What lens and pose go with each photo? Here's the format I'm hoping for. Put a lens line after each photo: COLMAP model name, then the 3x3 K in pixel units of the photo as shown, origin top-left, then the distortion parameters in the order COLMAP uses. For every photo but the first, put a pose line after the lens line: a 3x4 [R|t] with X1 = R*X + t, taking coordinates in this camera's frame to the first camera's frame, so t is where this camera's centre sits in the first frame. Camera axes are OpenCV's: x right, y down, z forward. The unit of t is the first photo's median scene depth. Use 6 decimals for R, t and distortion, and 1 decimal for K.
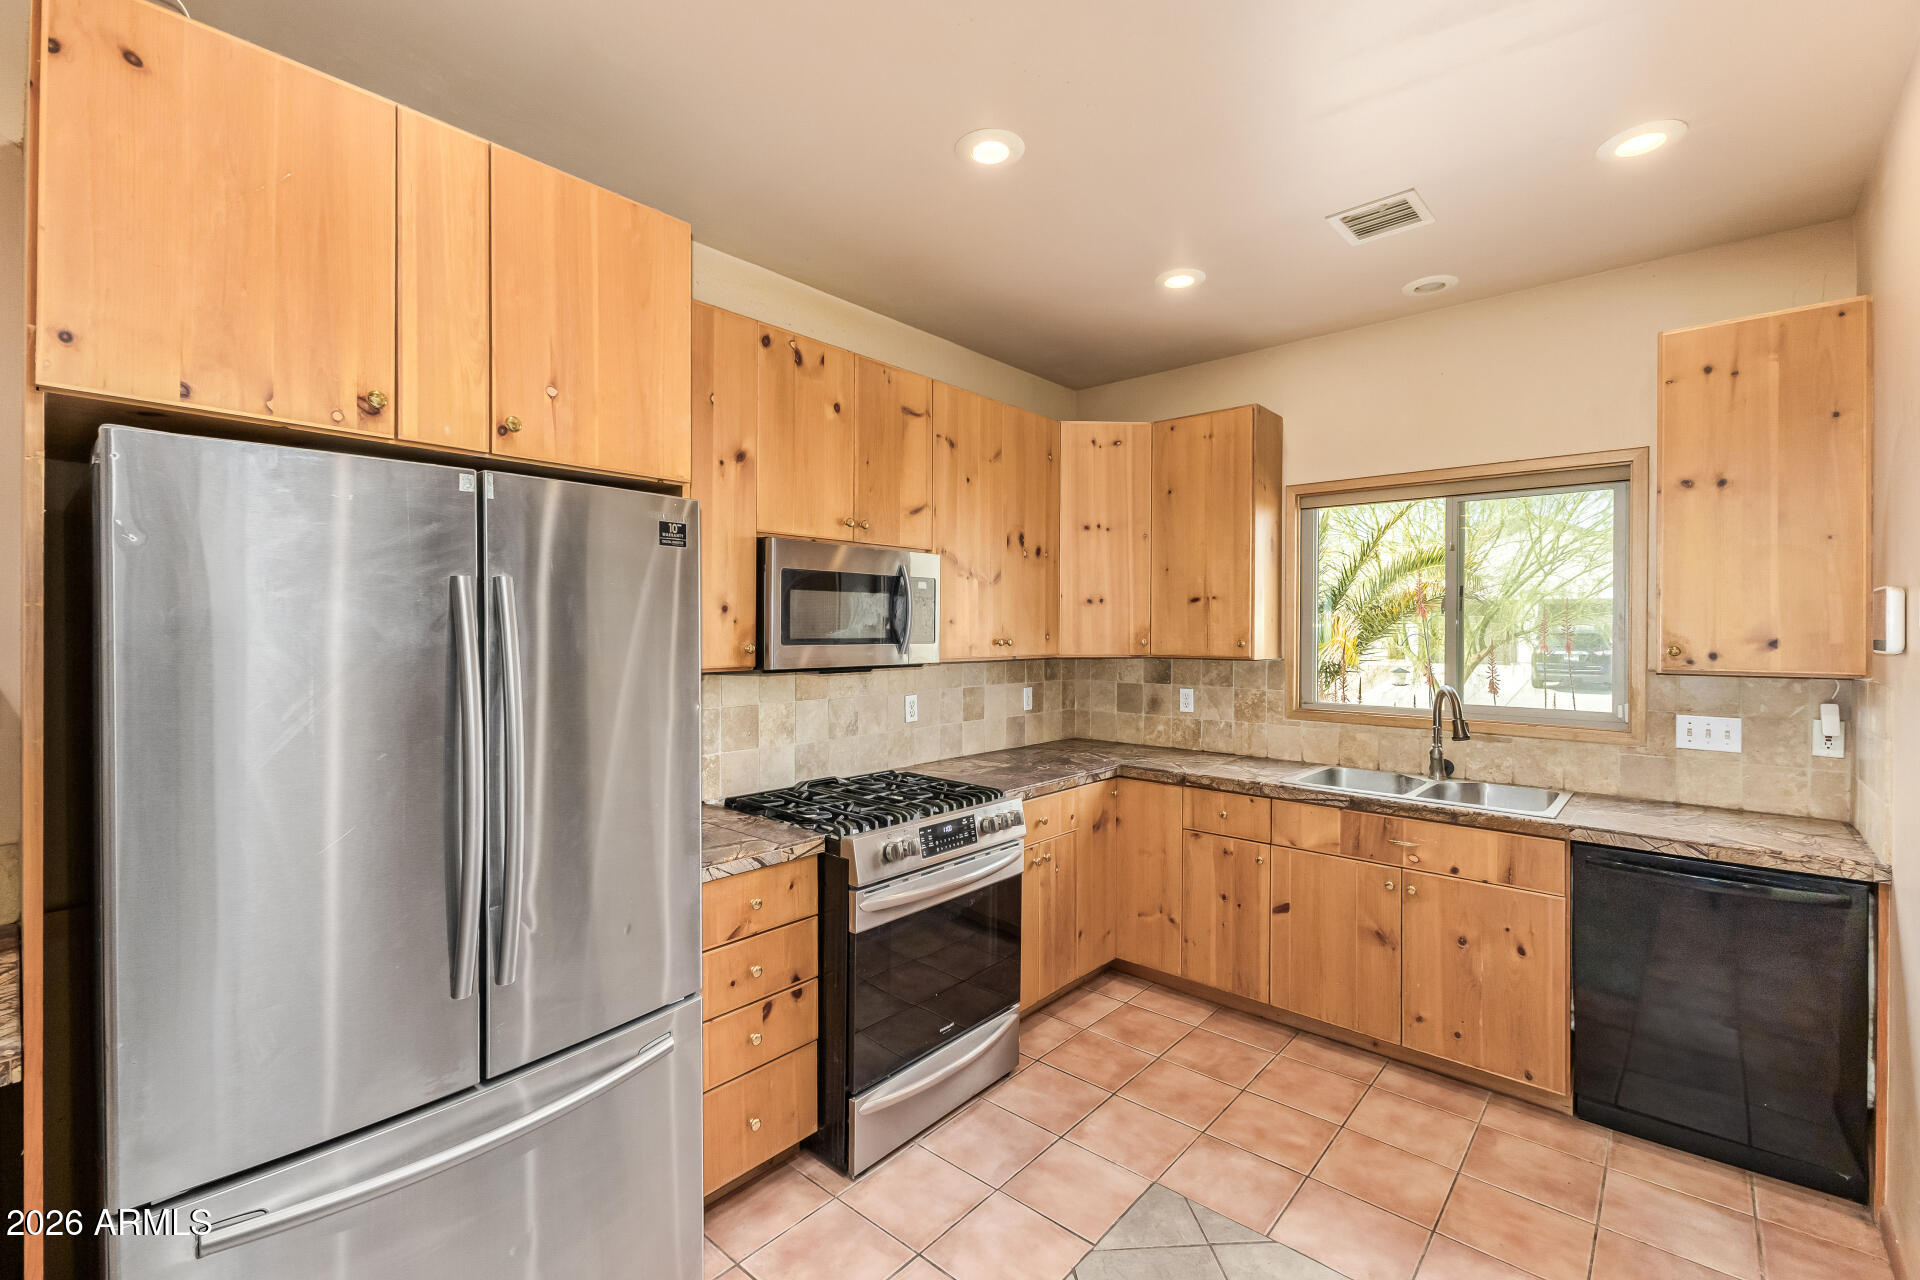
lens RADIAL K [[842.7, 0, 947.4], [0, 842.7, 634.1], [0, 0, 1]] dist [0.014217, -0.005359]
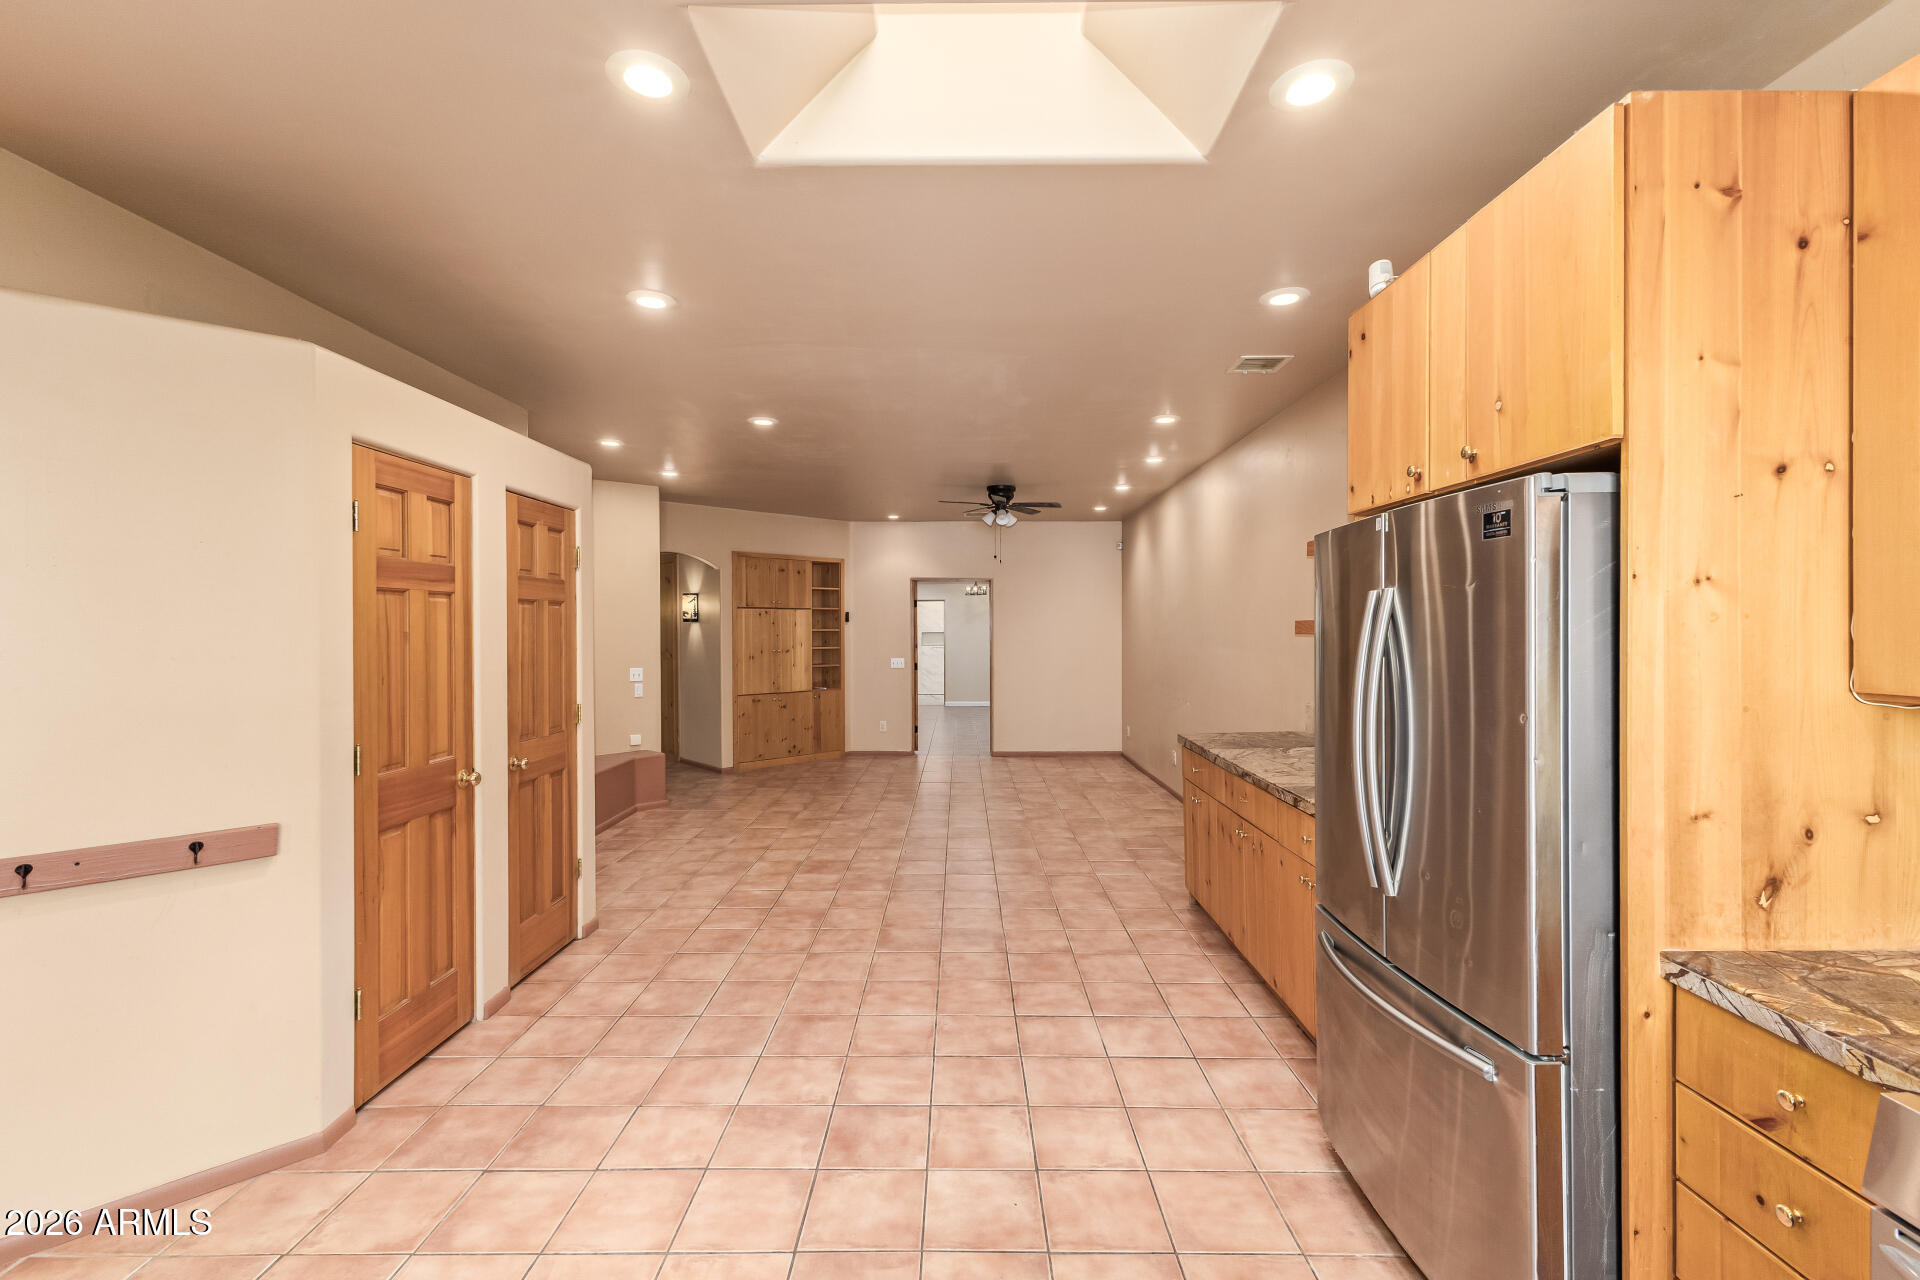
lens RADIAL K [[842.7, 0, 947.4], [0, 842.7, 634.1], [0, 0, 1]] dist [0.014217, -0.005359]
pose [[-0.739268, 0.001135, -0.673411, 0.454715], [-0.005181, 0.999959, 0.007373, -0.002209], [0.673392, 0.008939, -0.739232, 0.792964]]
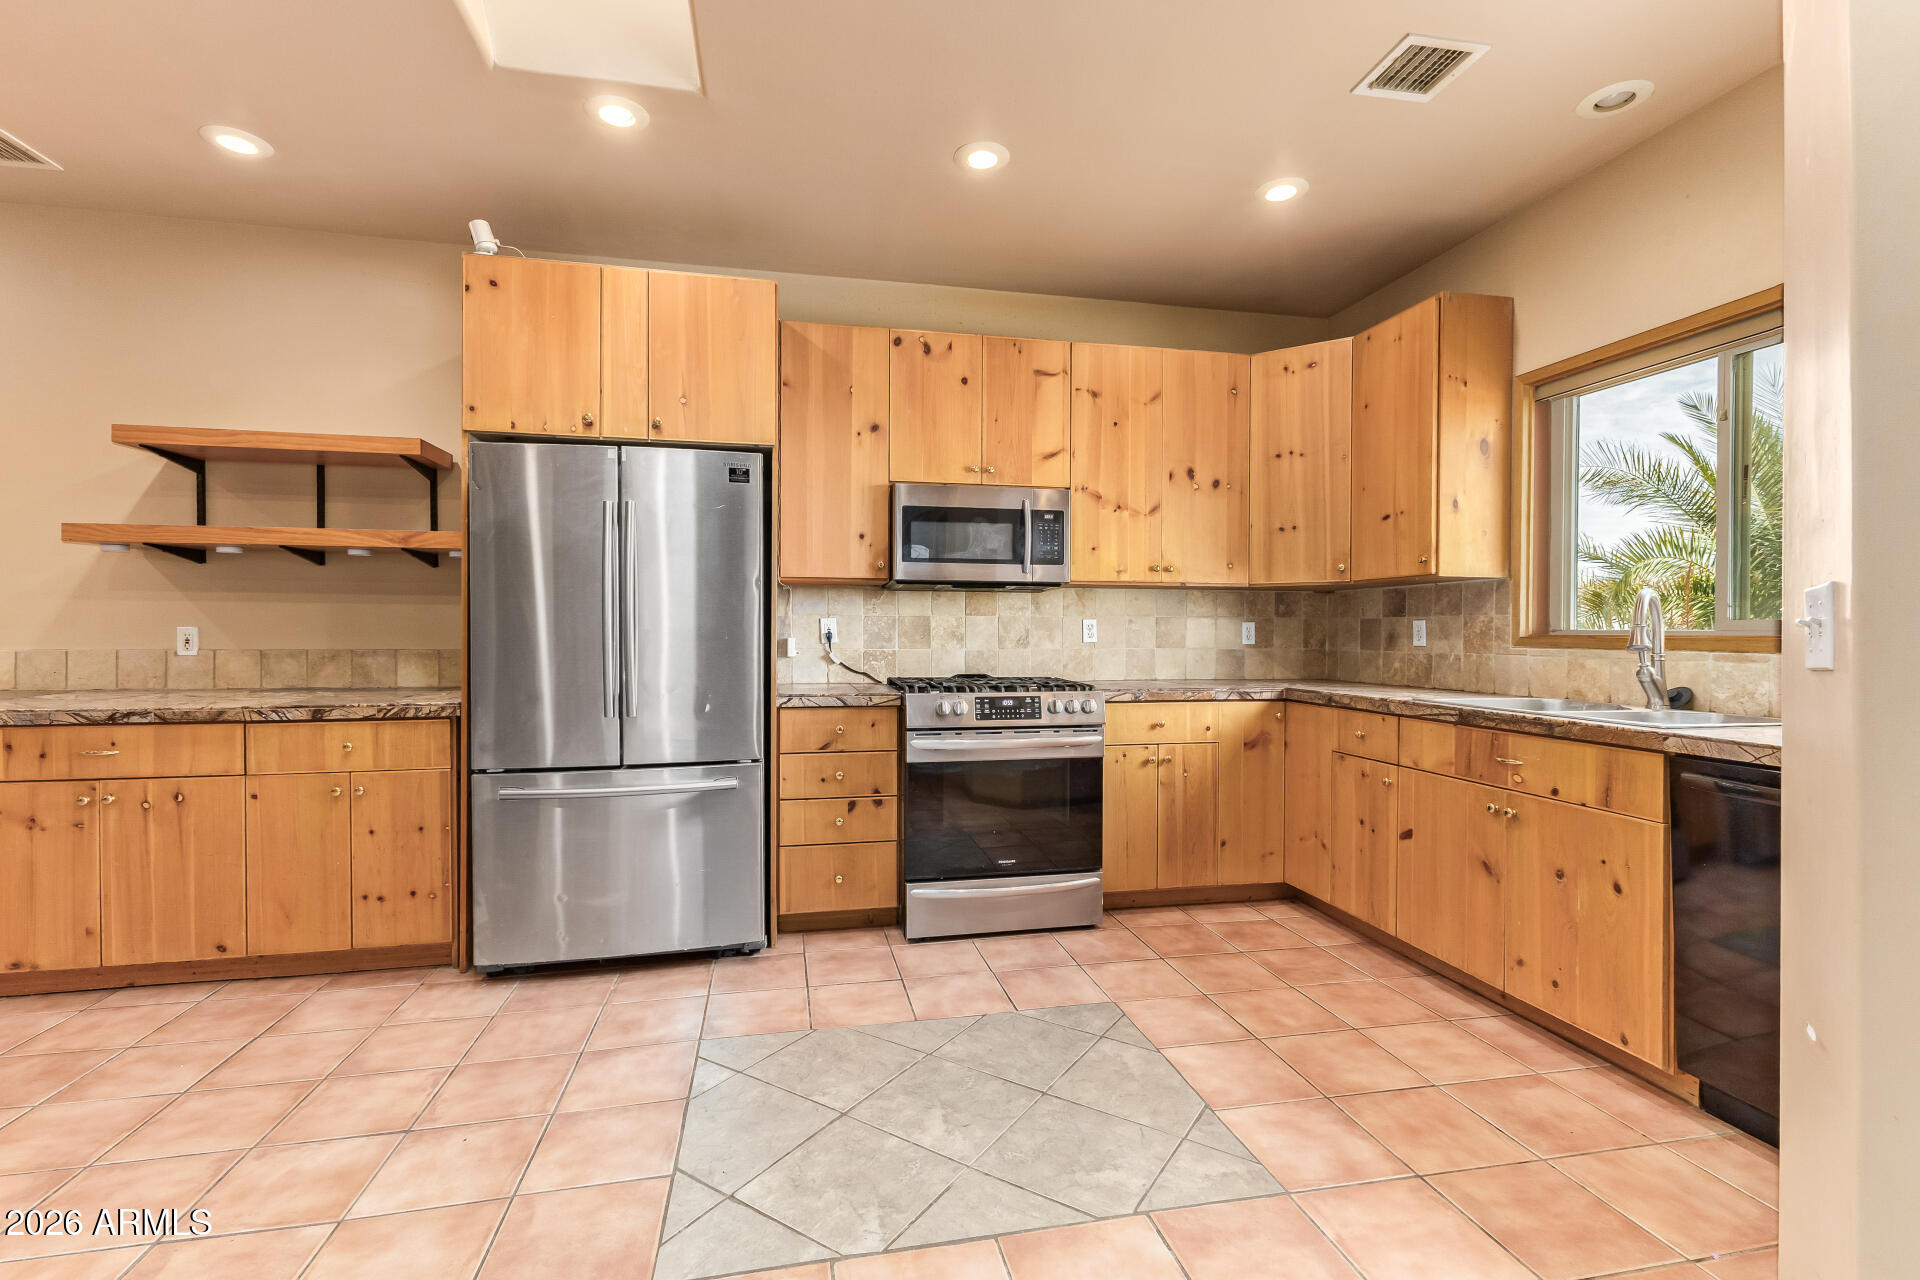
lens RADIAL K [[842.7, 0, 947.4], [0, 842.7, 634.1], [0, 0, 1]] dist [0.014217, -0.005359]
pose [[0.805912, -0.002001, -0.592032, 0.601011], [-0.000690, 0.999990, -0.004319, 0.121964], [0.592035, 0.003889, 0.805903, -0.050916]]
